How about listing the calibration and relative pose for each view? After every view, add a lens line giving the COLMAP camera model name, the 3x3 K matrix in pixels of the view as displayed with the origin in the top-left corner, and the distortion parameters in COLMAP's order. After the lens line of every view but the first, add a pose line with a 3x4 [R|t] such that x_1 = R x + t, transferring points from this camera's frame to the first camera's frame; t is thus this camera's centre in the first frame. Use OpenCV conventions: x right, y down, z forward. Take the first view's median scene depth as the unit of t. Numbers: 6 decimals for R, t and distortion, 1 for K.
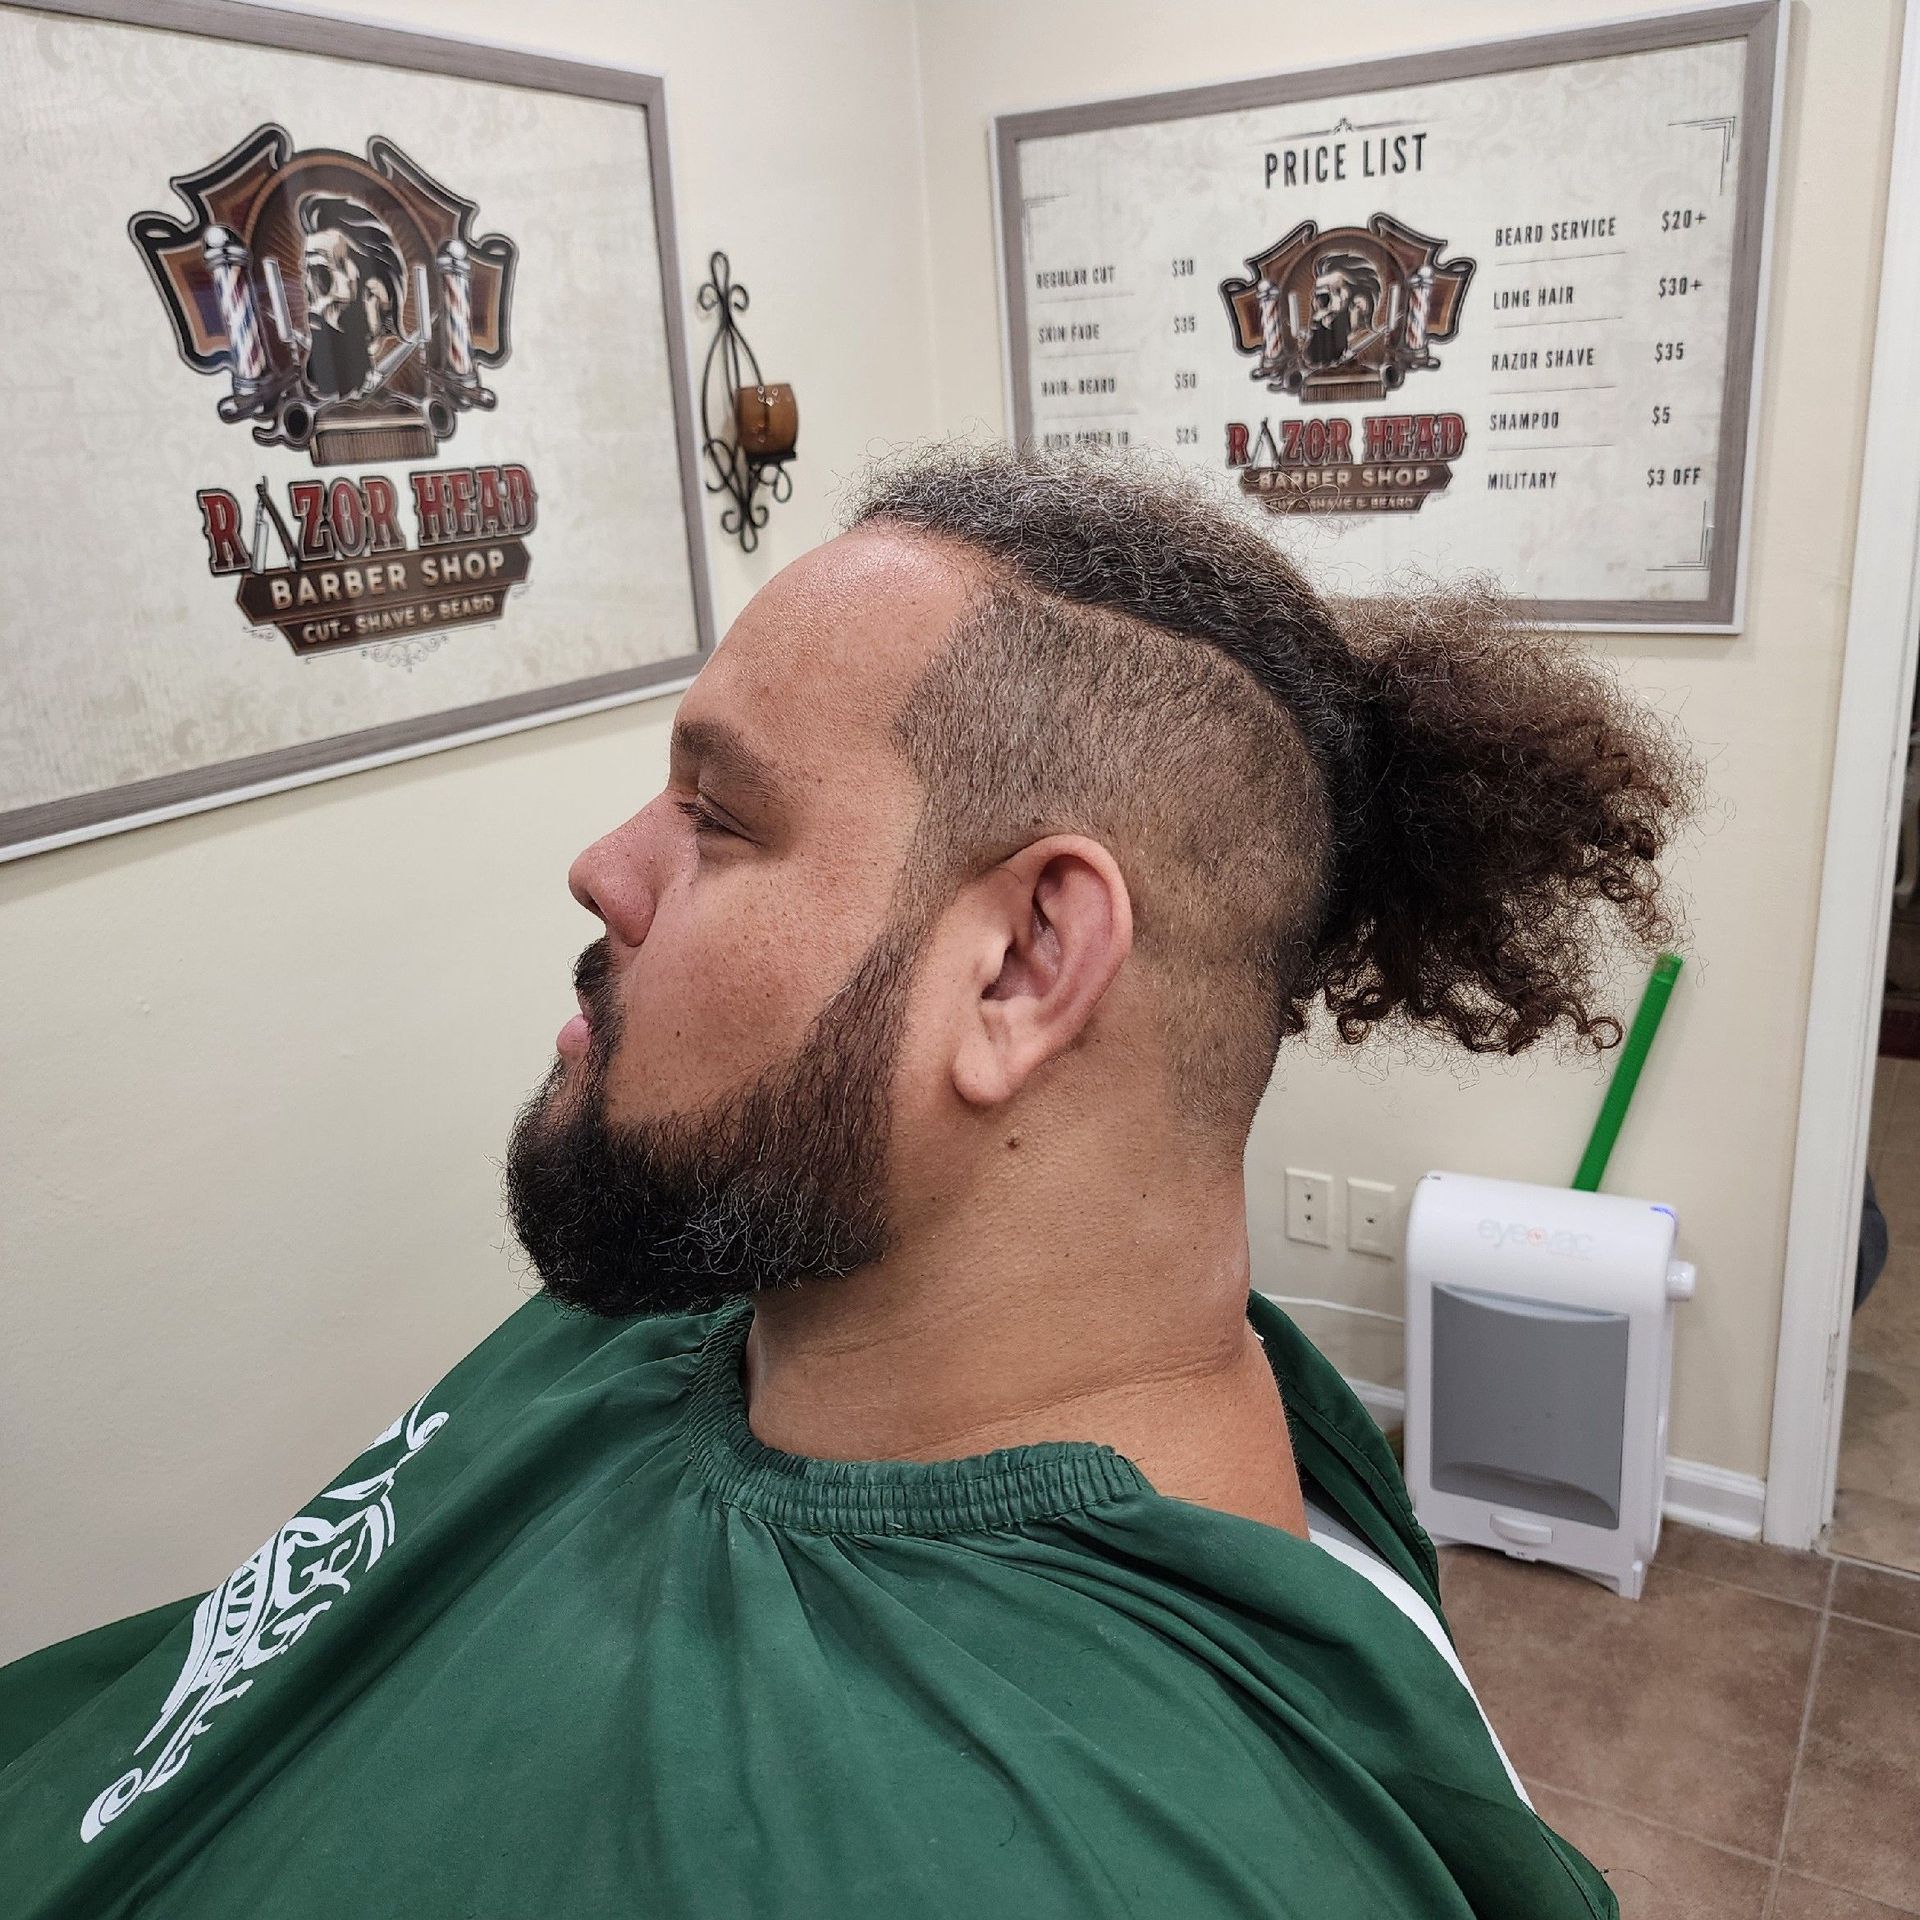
lens RADIAL K [[1745.3, 0, 960.0], [0, 1745.3, 960.0], [0, 0, 1]] dist [-0.000514, 0.001873]
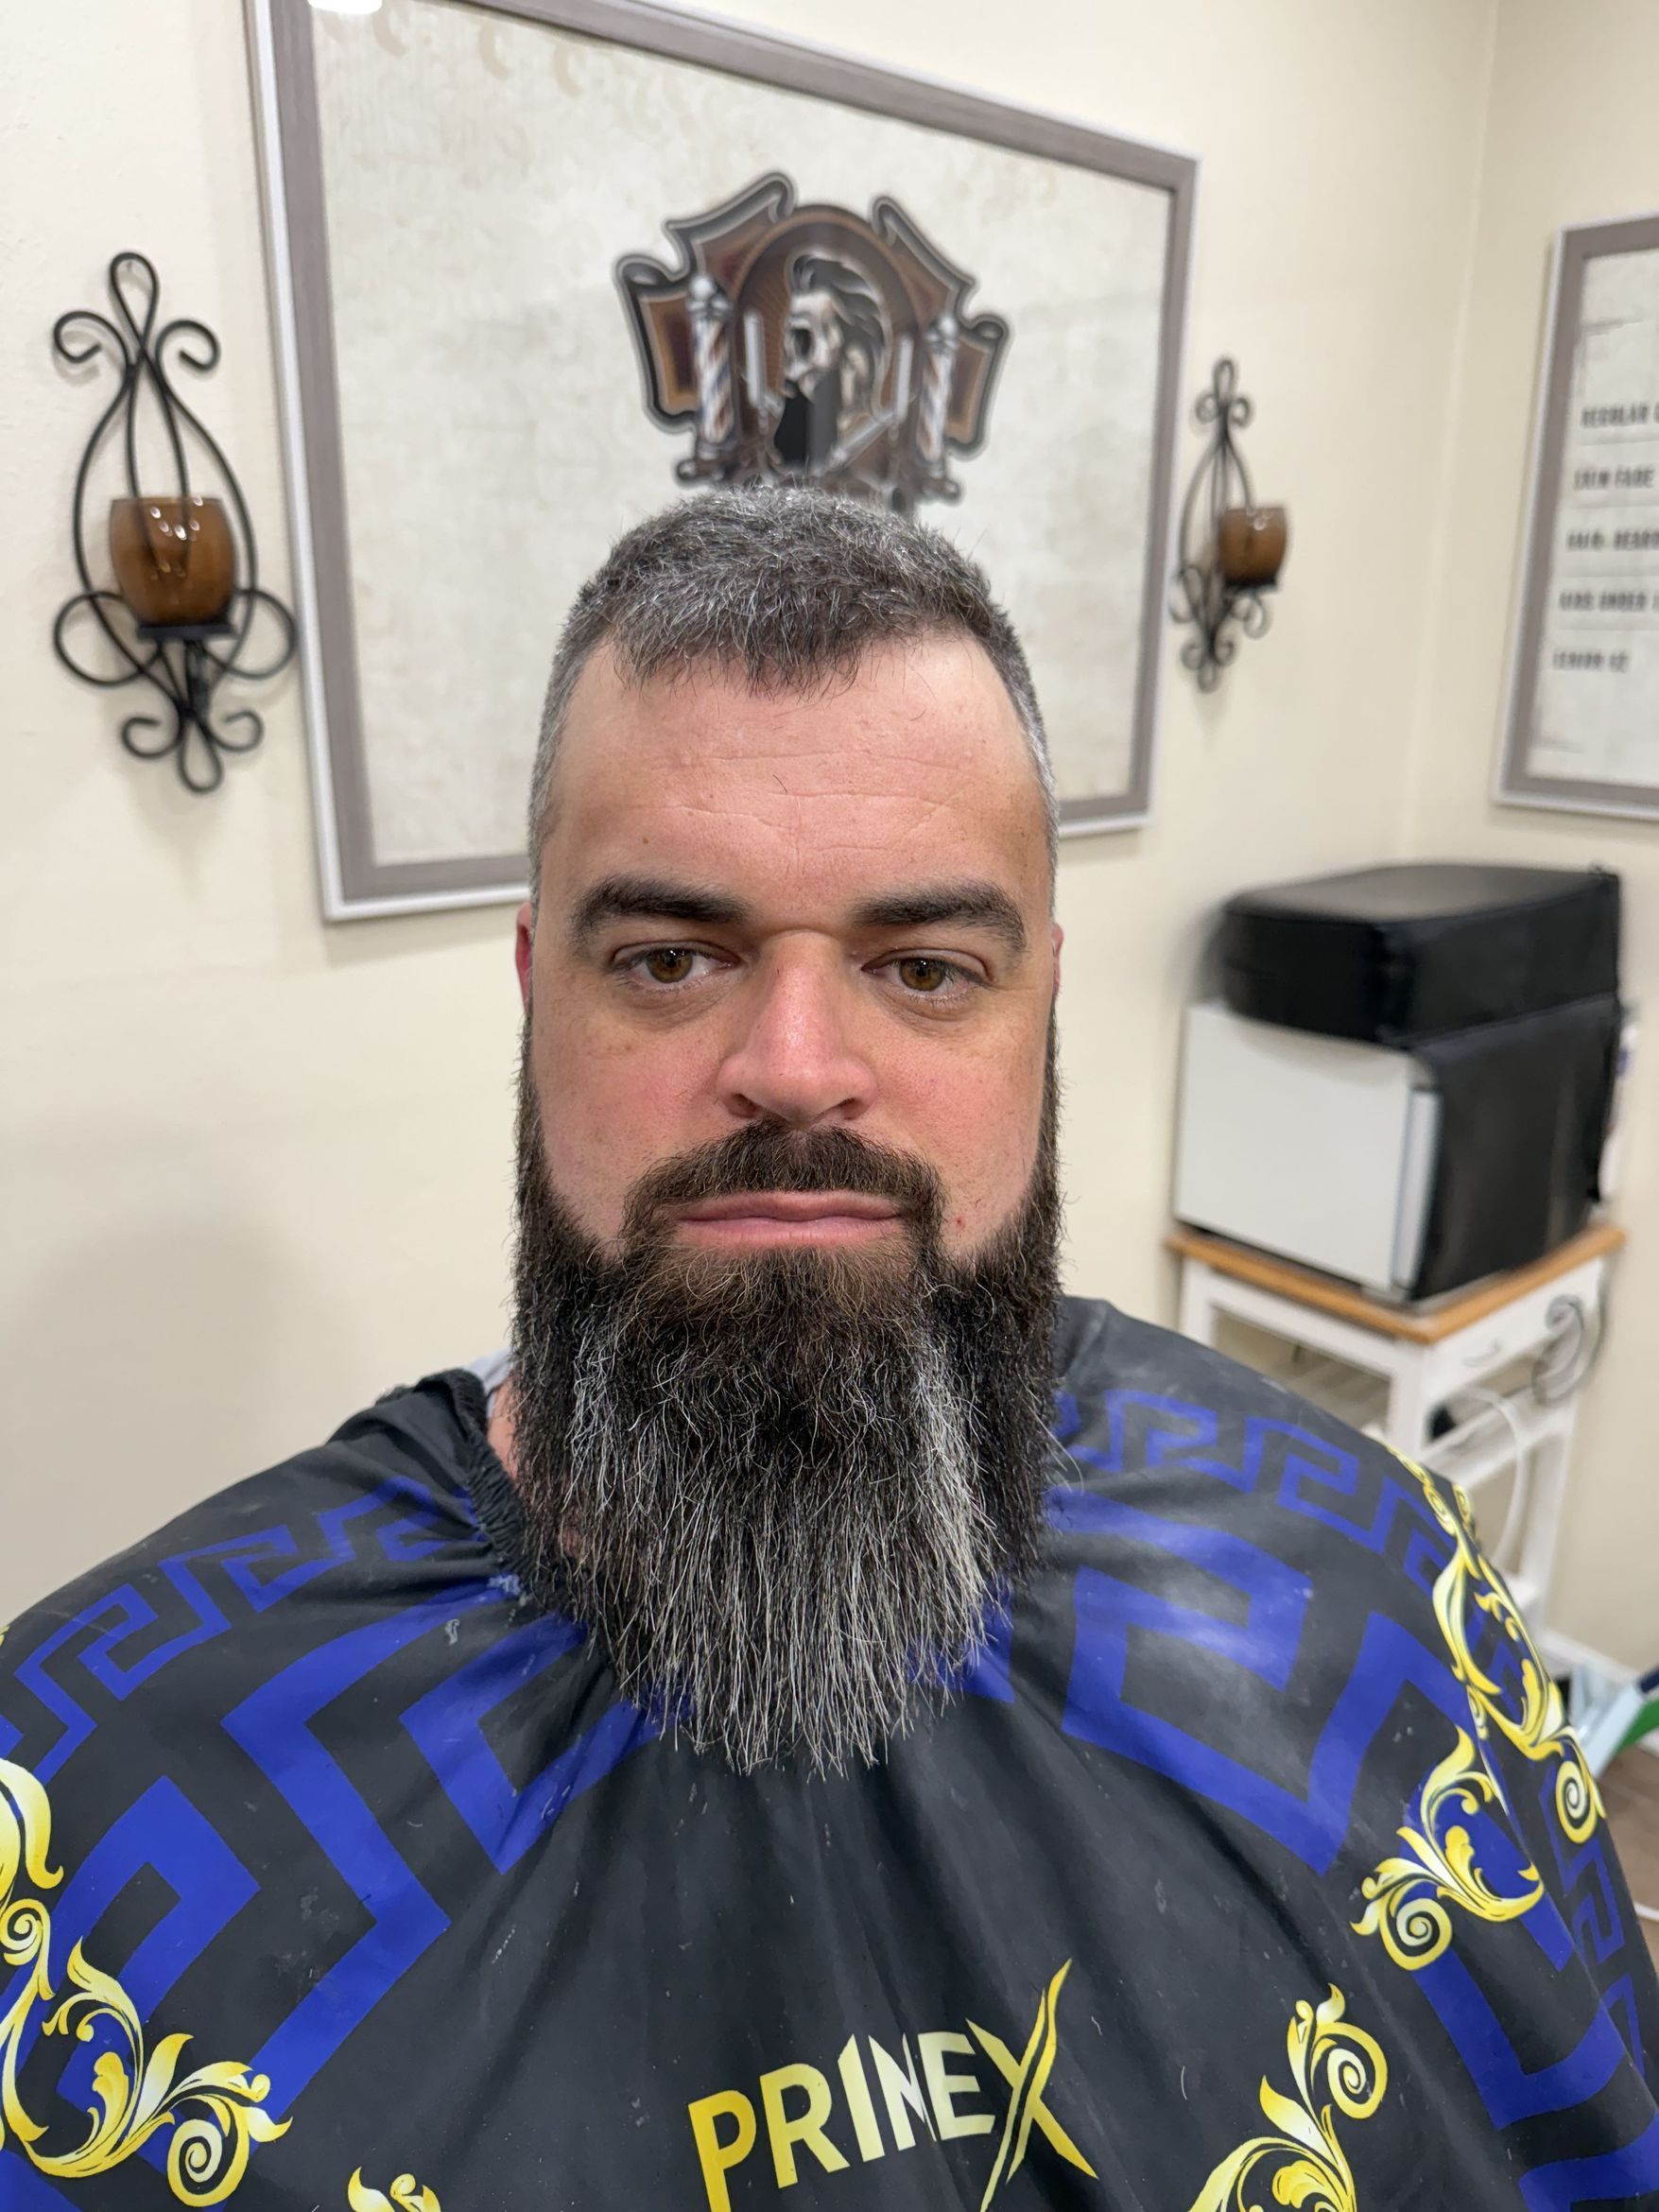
lens RADIAL K [[1642.9, 0, 826.0], [0, 1642.9, 1114.1], [0, 0, 1]] dist [-0.020532, -0.002492]
pose [[0.943875, 0.155994, -0.291144, -0.027739], [-0.156348, 0.987453, 0.022199, -0.002419], [0.290954, 0.024566, 0.956422, 0.142737]]
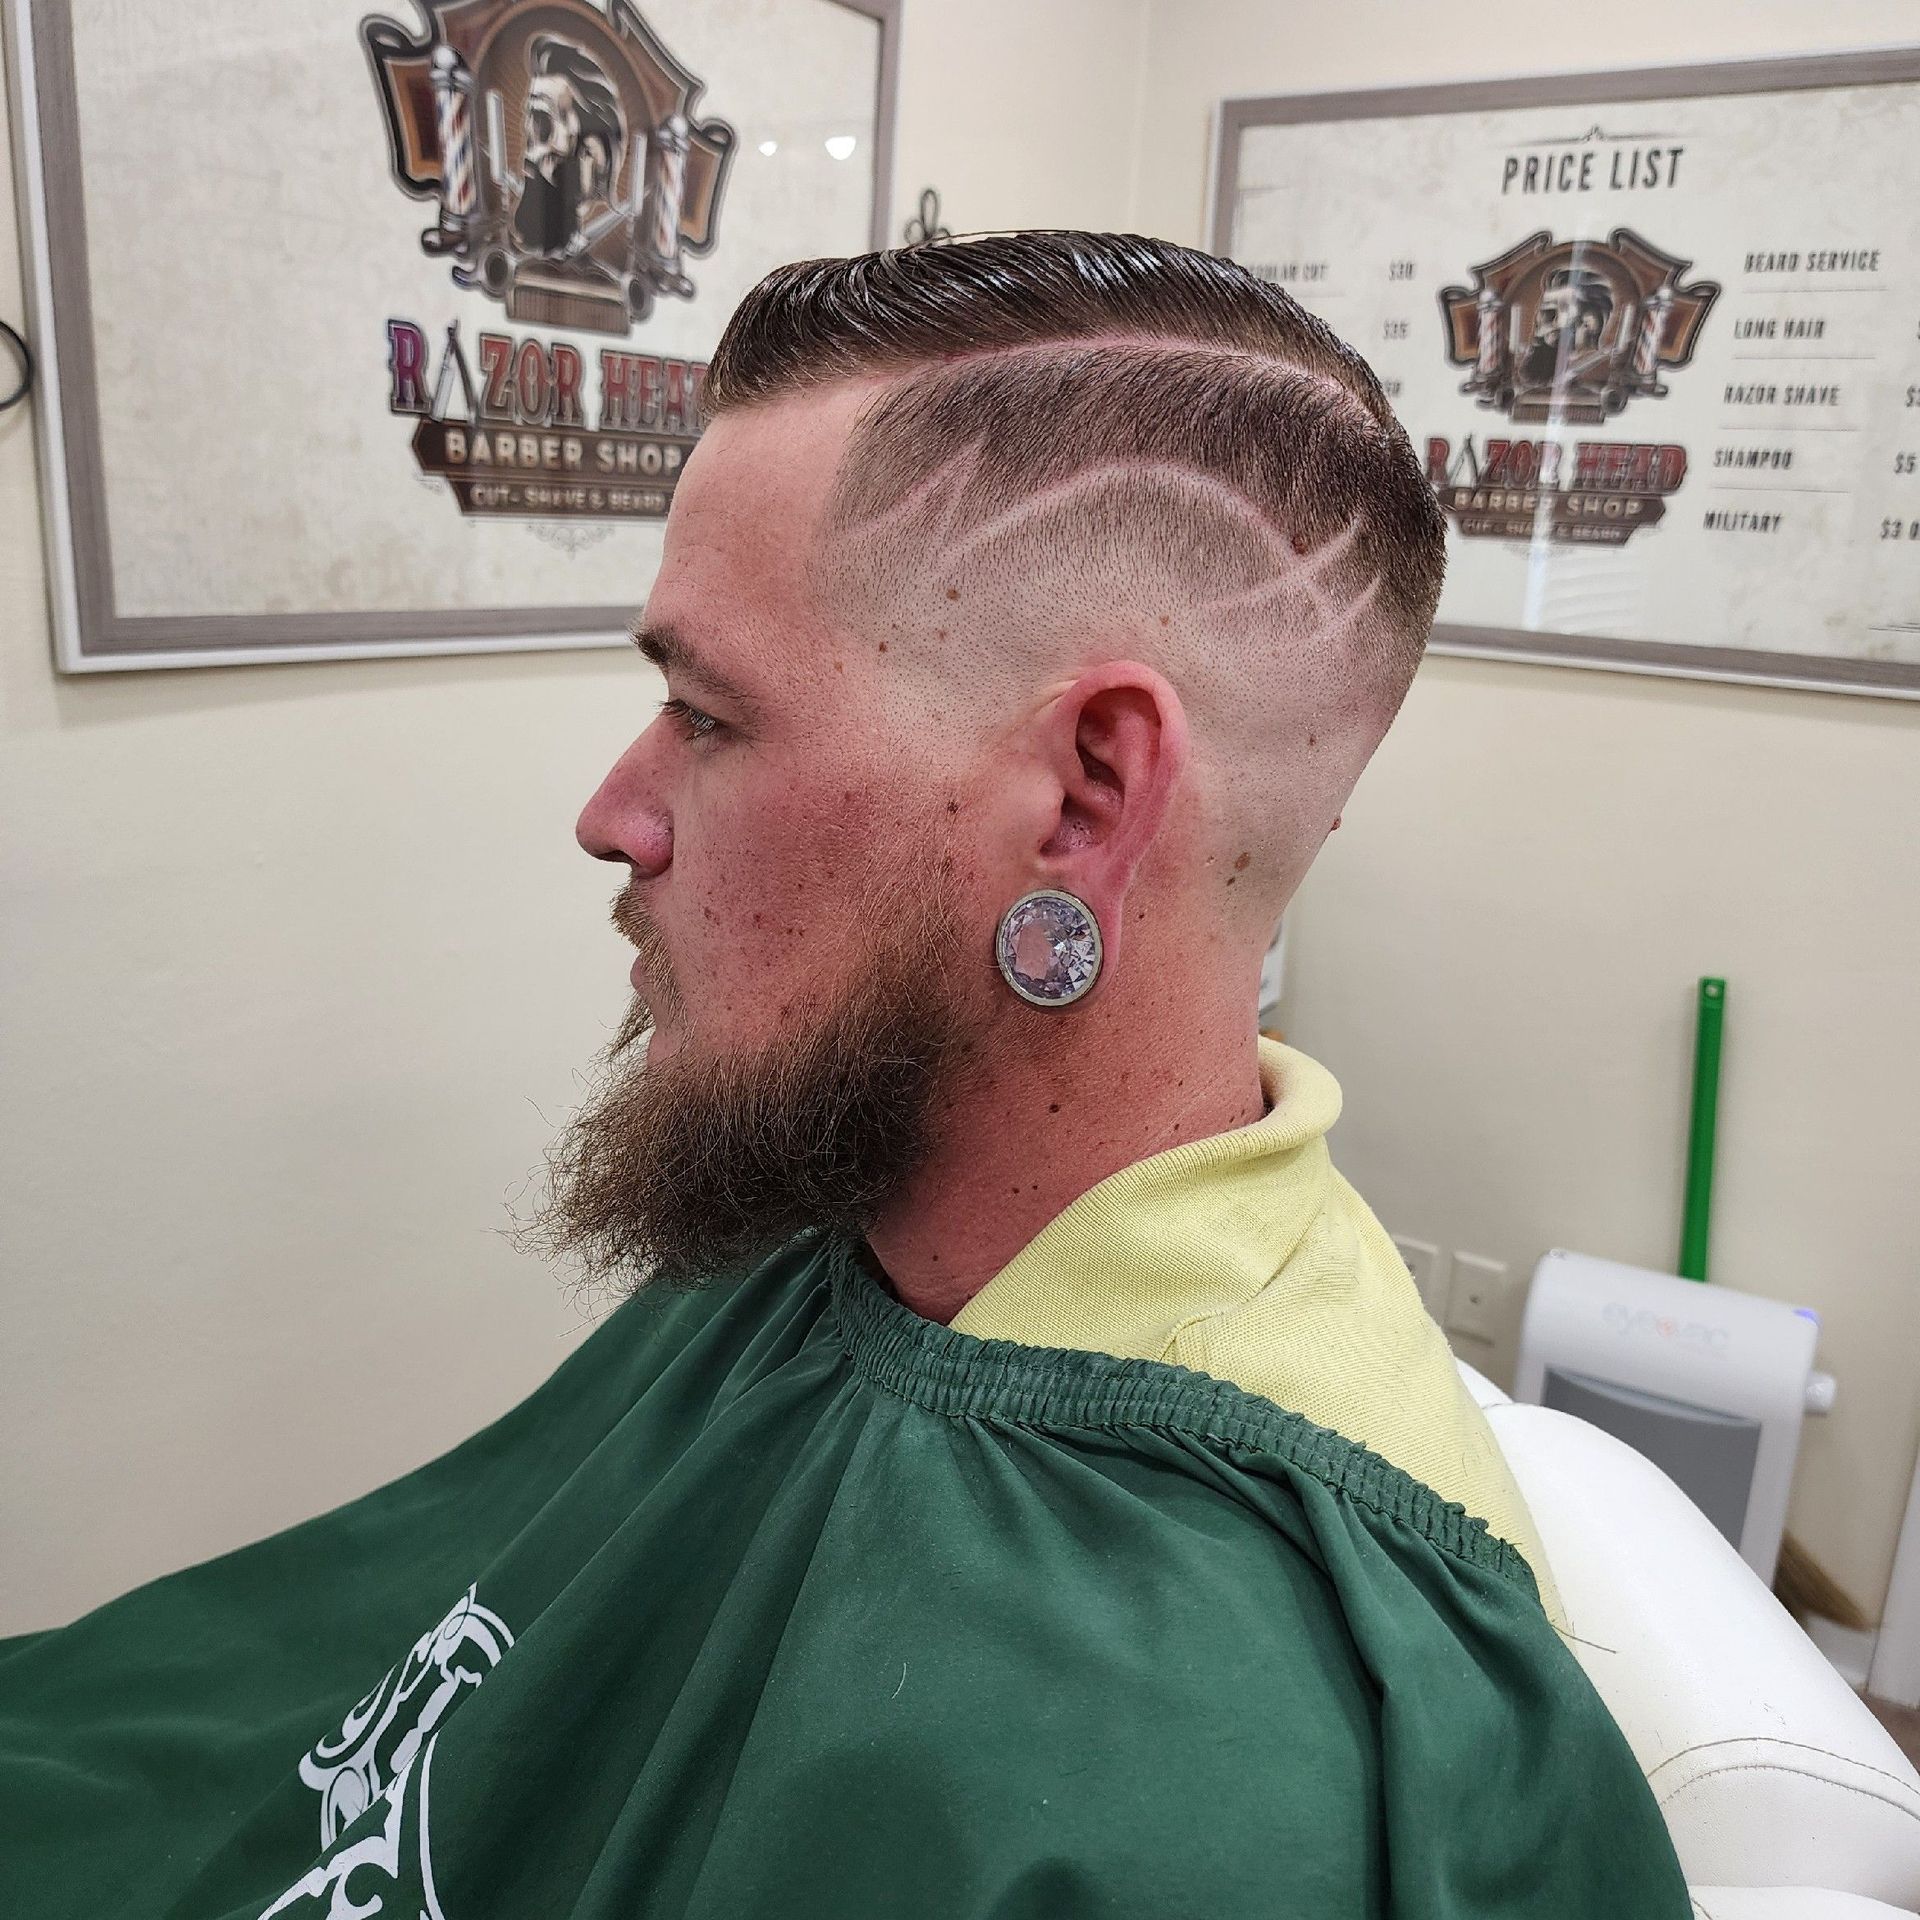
lens RADIAL K [[1764.0, 0, 965.0], [0, 1764.0, 972.8], [0, 0, 1]] dist [-0.002889, 0.003319]
pose [[0.992580, 0.119878, -0.020359, -0.052099], [-0.120620, 0.991879, -0.040341, 0.062967], [0.015357, 0.042498, 0.998979, 0.054909]]
